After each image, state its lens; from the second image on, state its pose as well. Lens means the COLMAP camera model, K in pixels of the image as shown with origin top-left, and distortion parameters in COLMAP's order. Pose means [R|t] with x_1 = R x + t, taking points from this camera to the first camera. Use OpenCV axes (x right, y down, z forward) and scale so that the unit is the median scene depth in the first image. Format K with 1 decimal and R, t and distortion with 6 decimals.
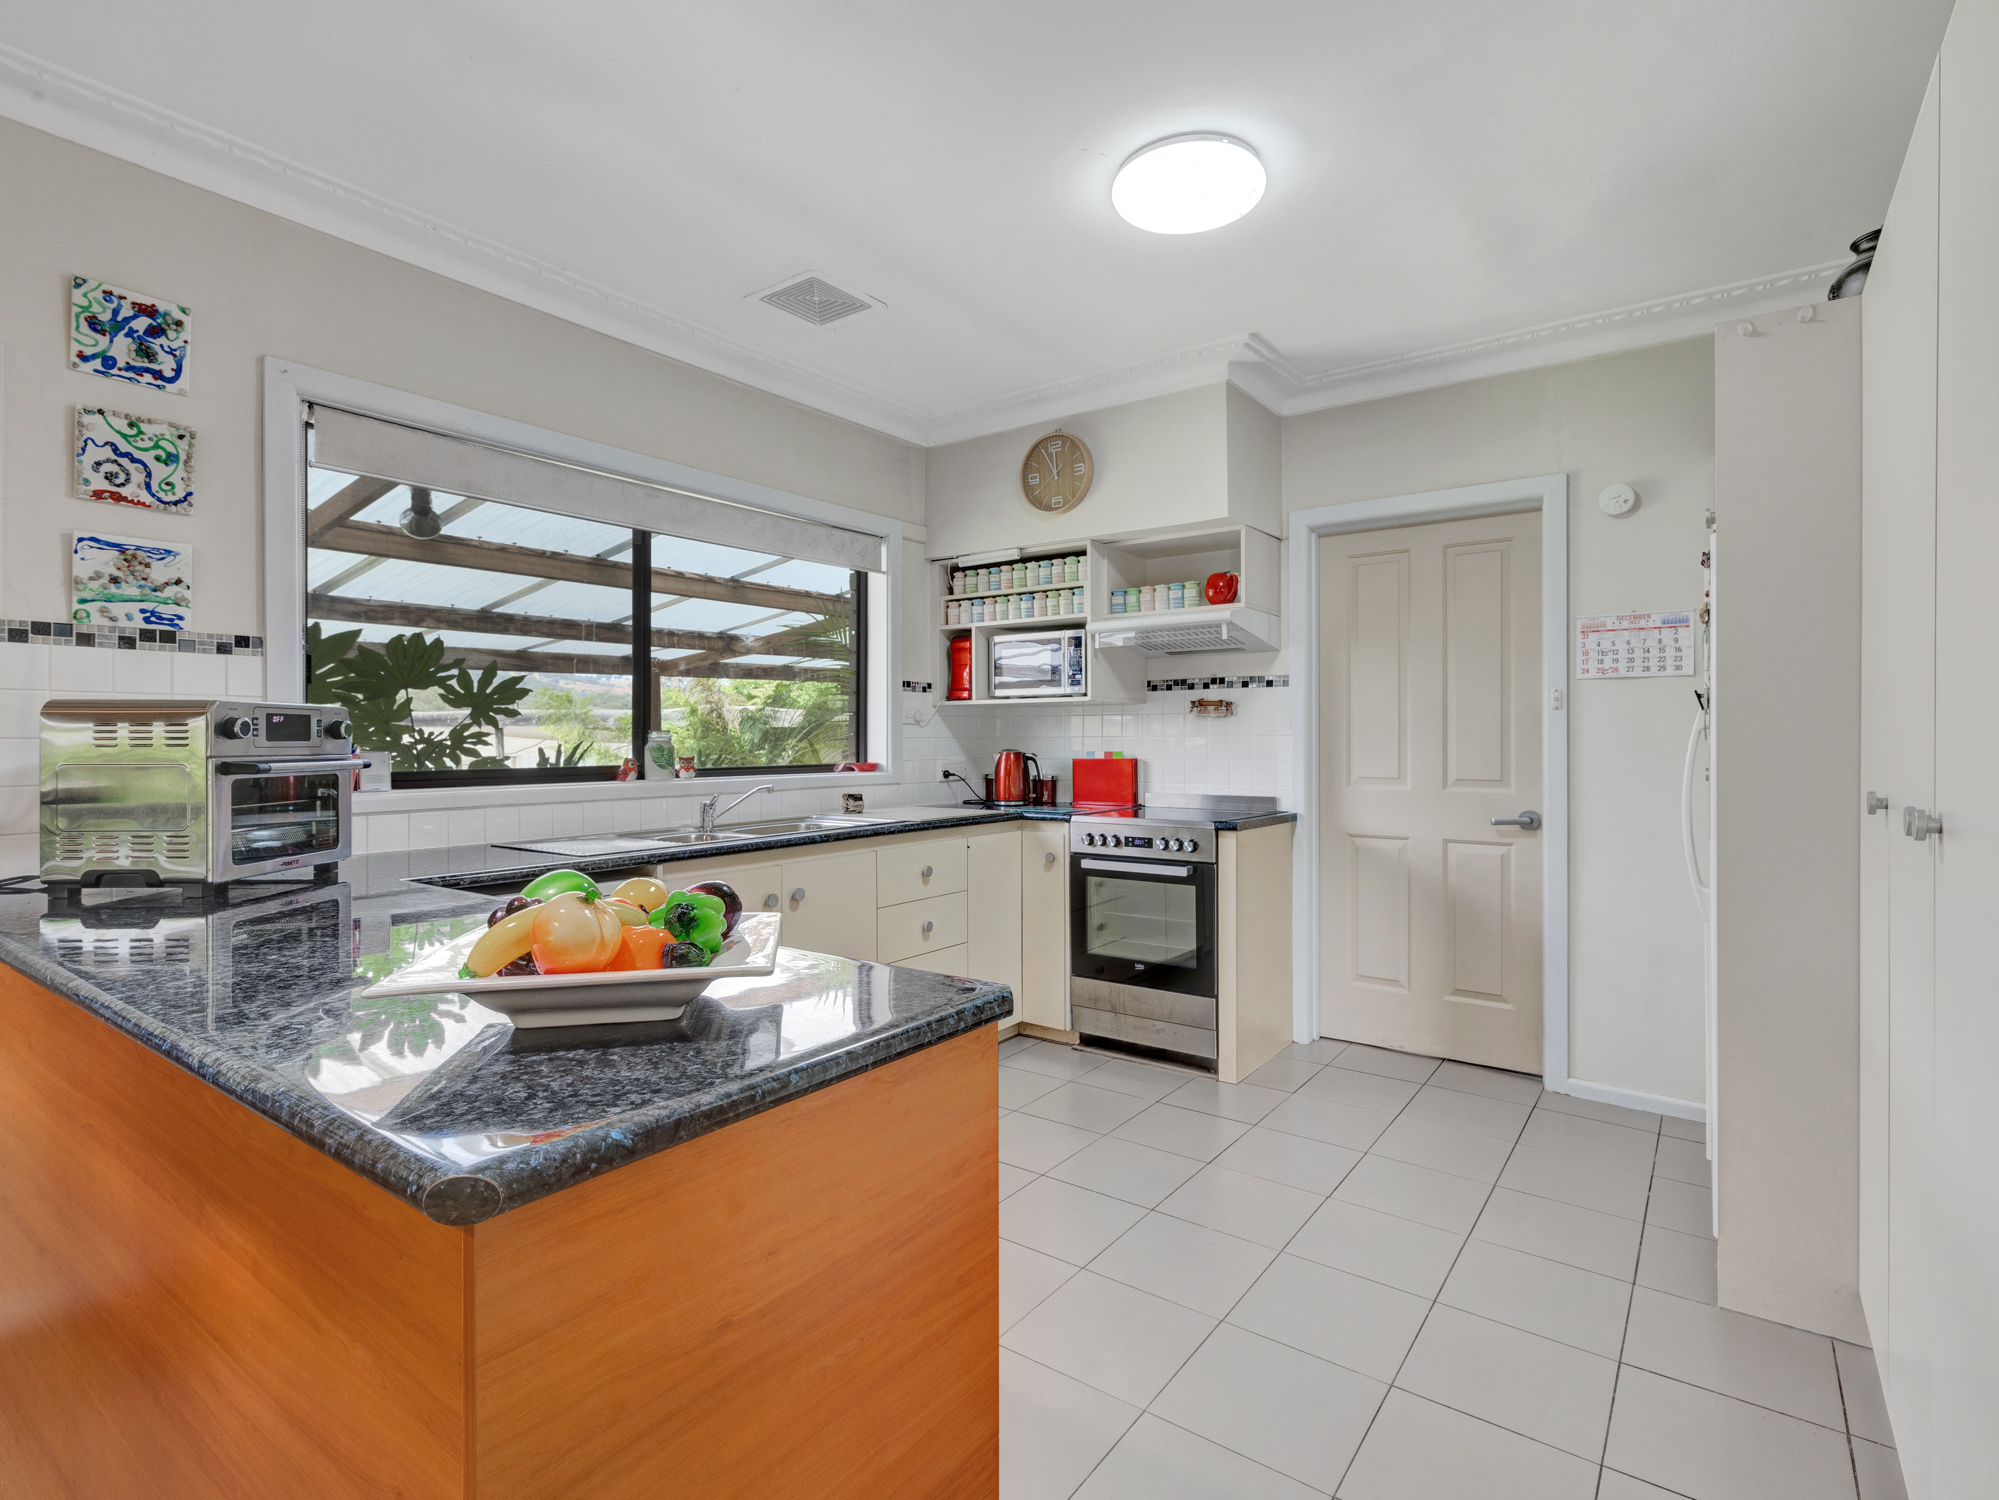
lens RADIAL K [[973.8, 0, 997.5], [0, 973.8, 742.9], [0, 0, 1]] dist [-0.002284, 0.000612]
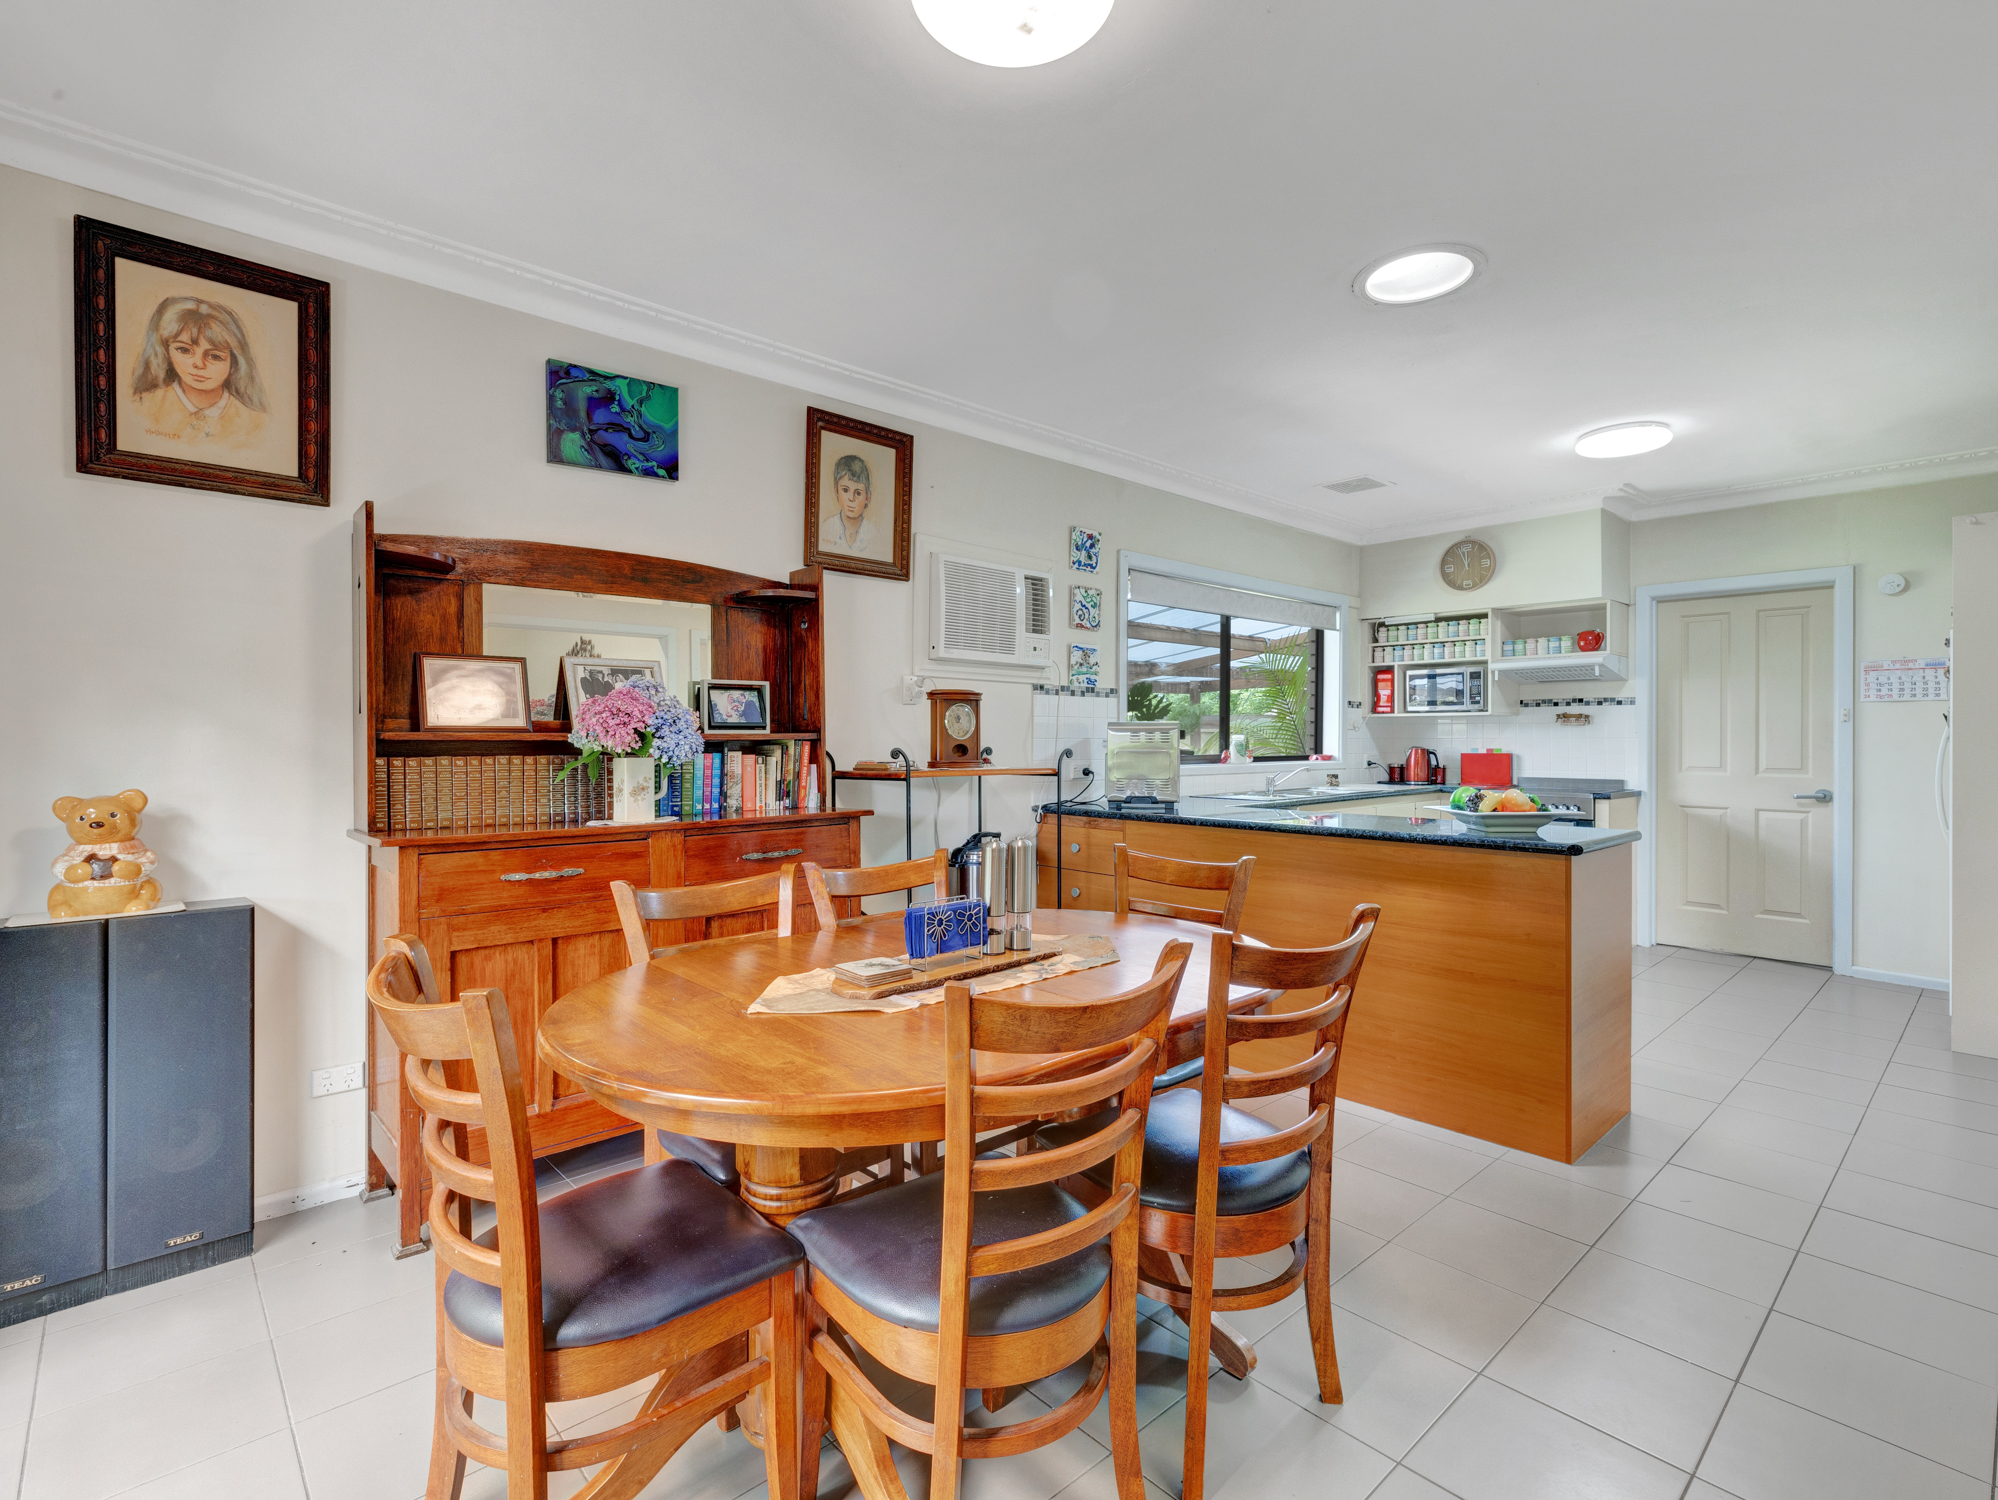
lens RADIAL K [[943.9, 0, 1008.9], [0, 943.9, 741.5], [0, 0, 1]] dist [-0.001806, -0.000299]
pose [[0.982251, 0.004500, -0.187519, -0.365585], [-0.004343, 0.999990, 0.001249, -0.000016], [0.187522, -0.000412, 0.982260, -0.584083]]
